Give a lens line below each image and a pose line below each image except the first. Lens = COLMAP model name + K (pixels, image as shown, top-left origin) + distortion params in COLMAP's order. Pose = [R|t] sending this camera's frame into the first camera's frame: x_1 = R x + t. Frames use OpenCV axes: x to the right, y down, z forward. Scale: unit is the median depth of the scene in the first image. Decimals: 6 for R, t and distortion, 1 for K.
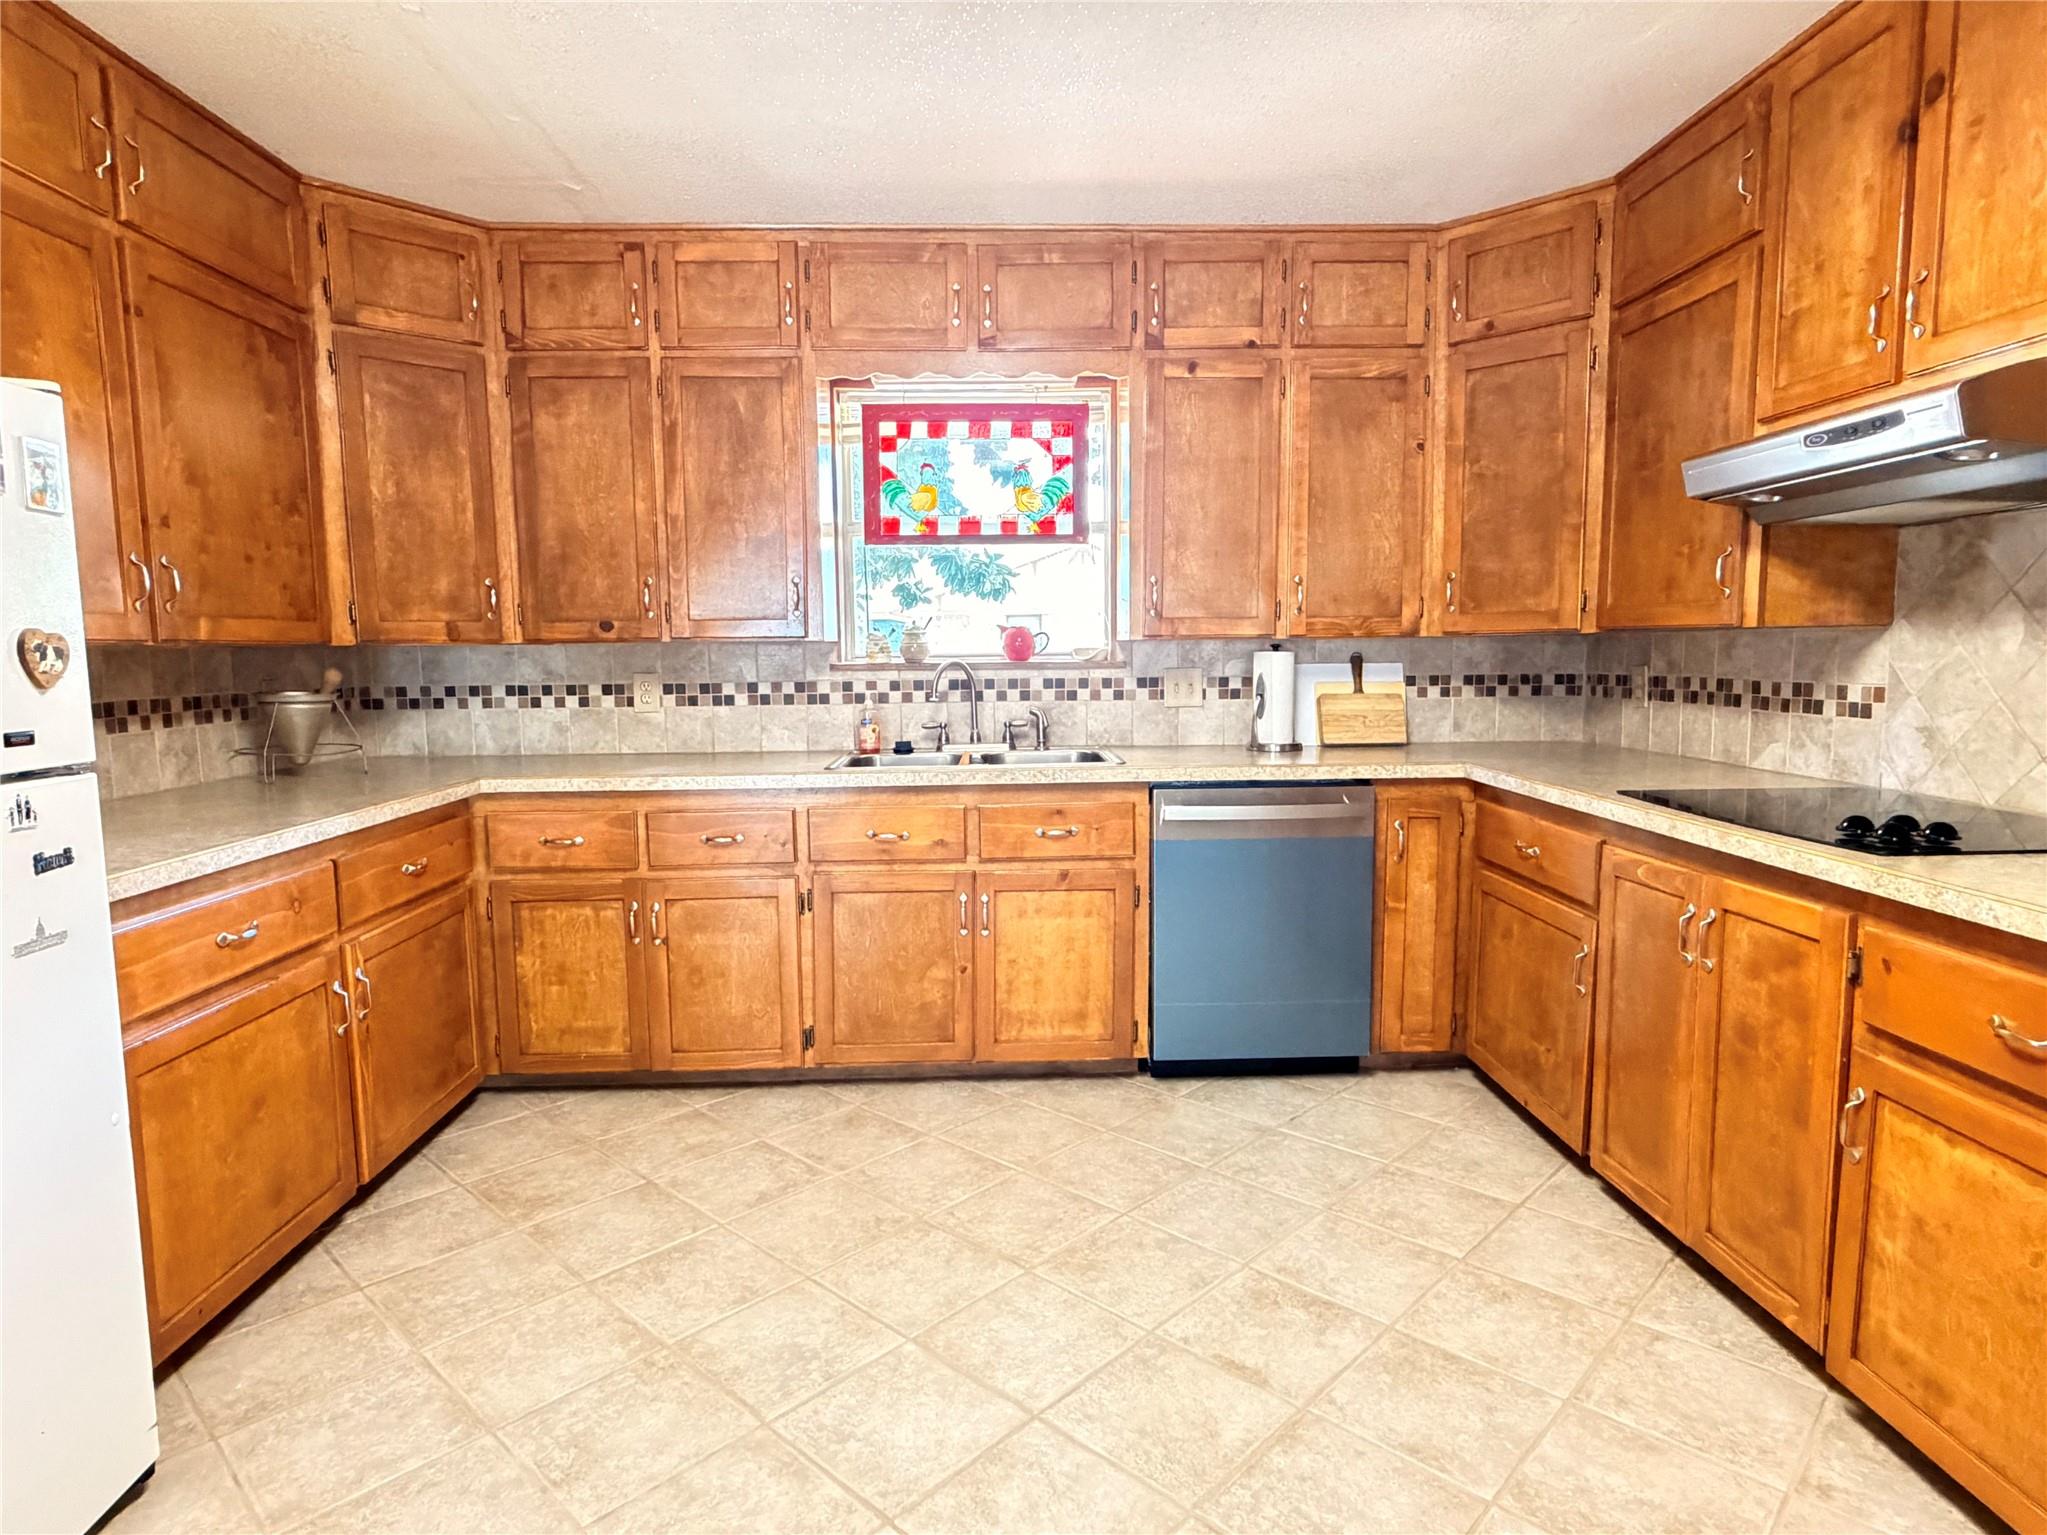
lens RADIAL K [[1096.9, 0, 1012.4], [0, 1096.9, 764.9], [0, 0, 1]] dist [0.000204, -0.000350]
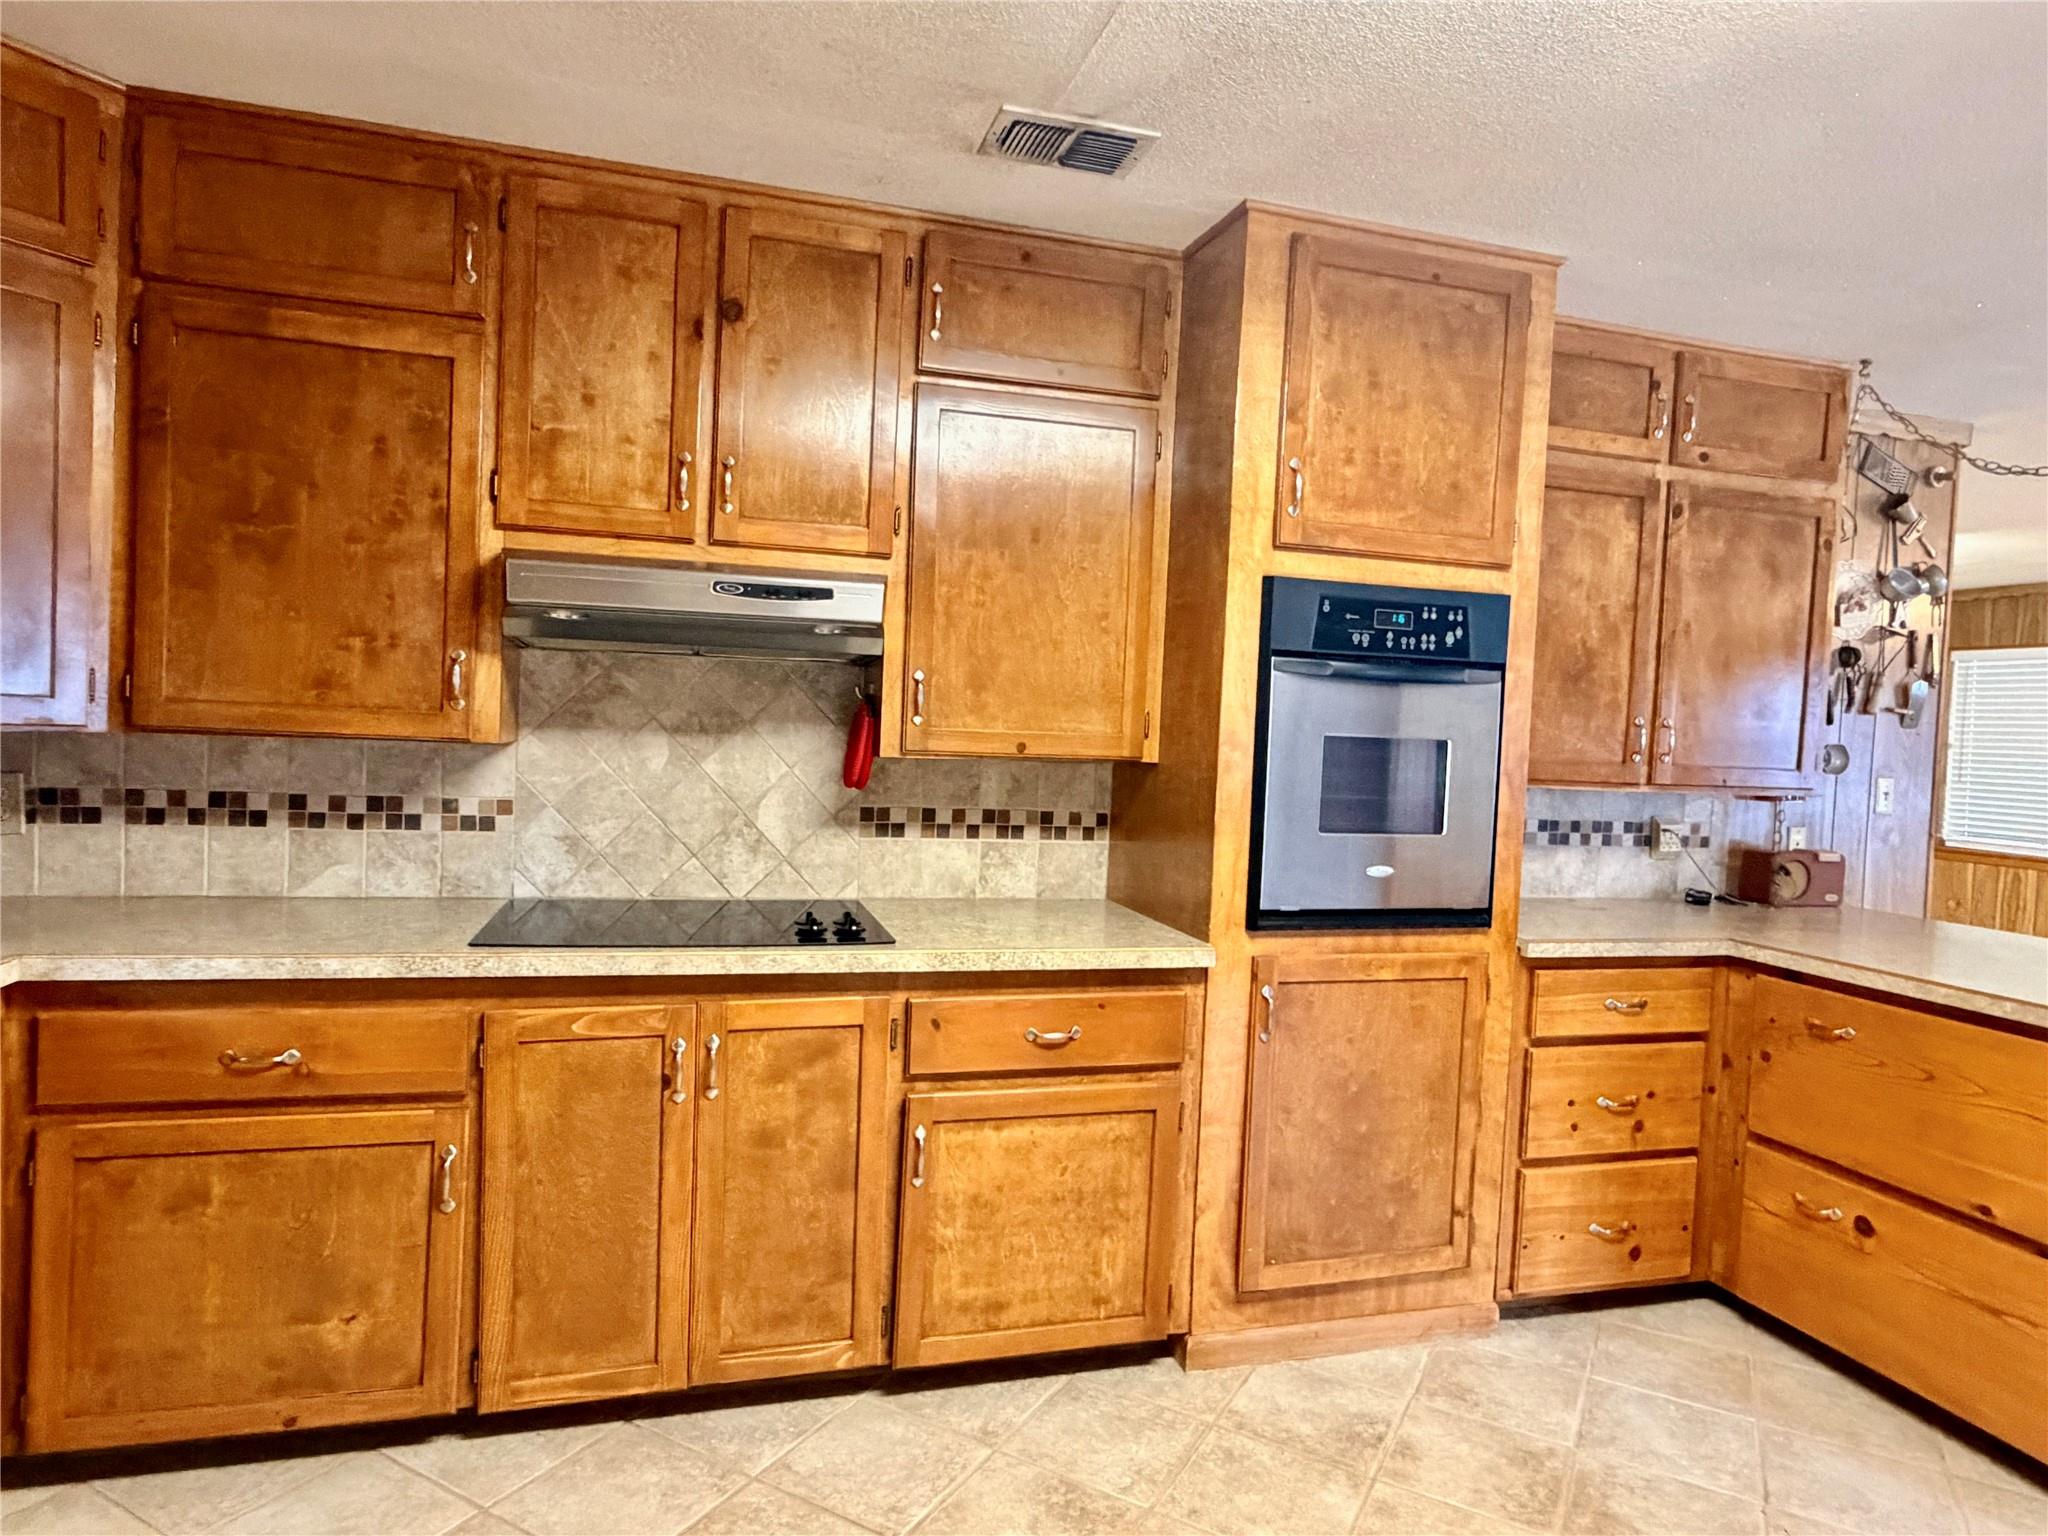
lens RADIAL K [[1202.5, 0, 1011.3], [0, 1202.5, 772.4], [0, 0, 1]] dist [-0.004537, -0.000670]
pose [[-0.218375, -0.030576, 0.975386, -0.341085], [0.068662, 0.996550, 0.046612, -0.098288], [-0.973446, 0.077151, -0.215522, 0.660955]]
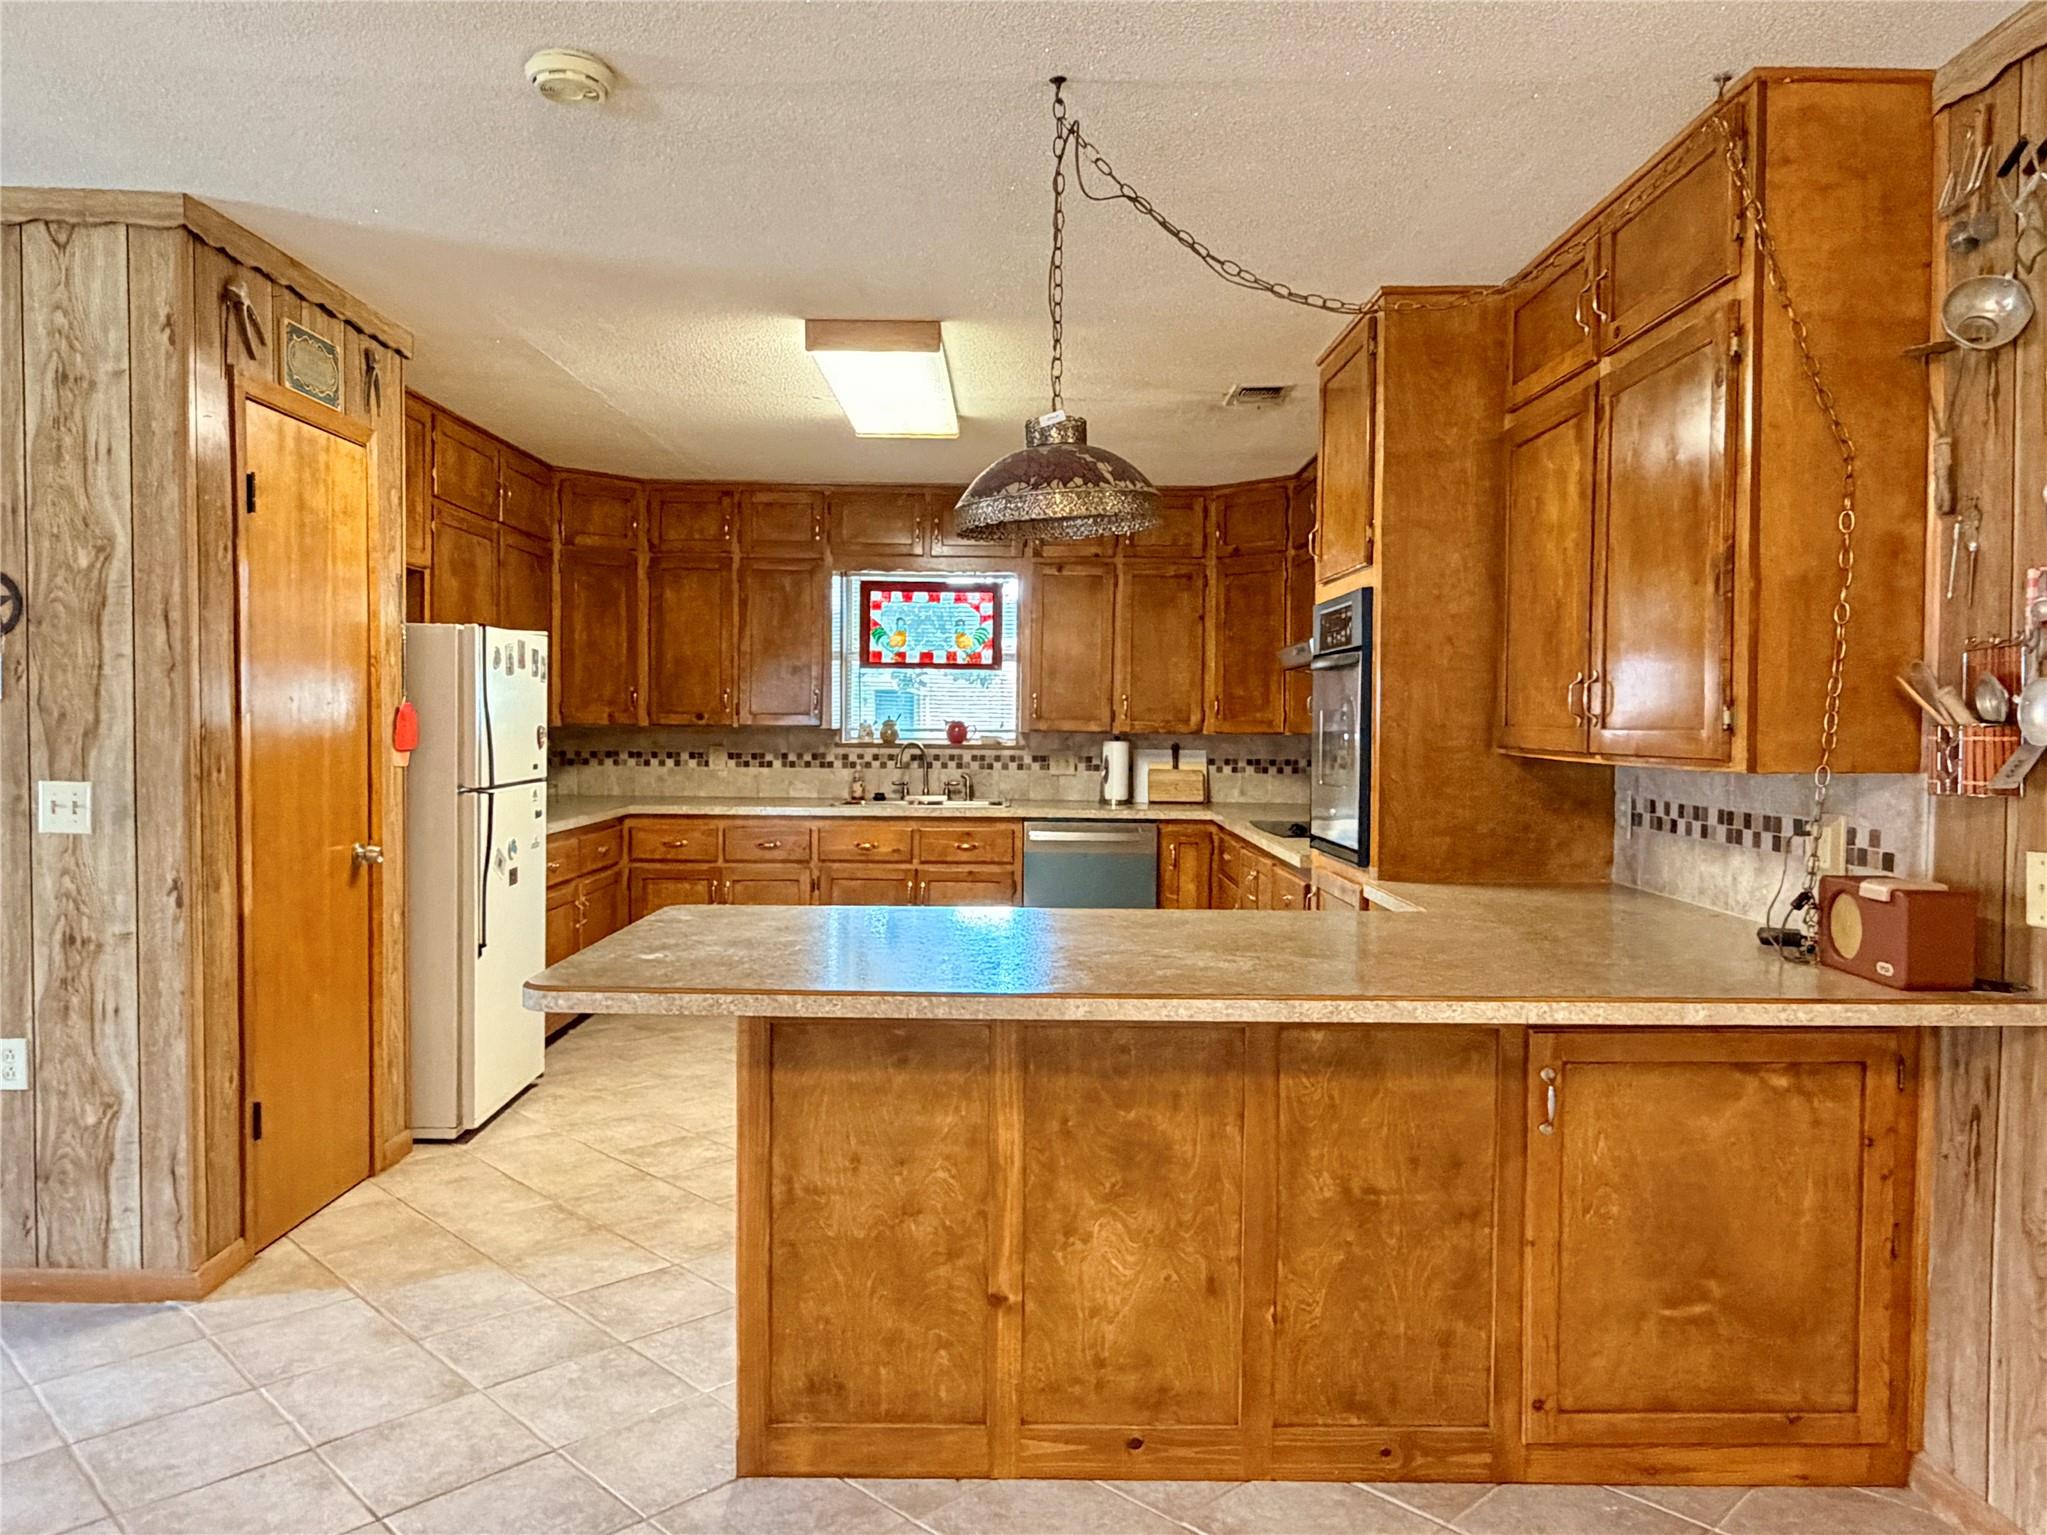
lens RADIAL K [[1363.7, 0, 1016.3], [0, 1363.7, 765.9], [0, 0, 1]] dist [0.018823, 0.009507]
pose [[0.999346, 0.023306, -0.027660, 0.163973], [-0.025236, 0.997113, -0.071623, 0.082627], [0.025911, 0.072274, 0.997048, -1.036899]]
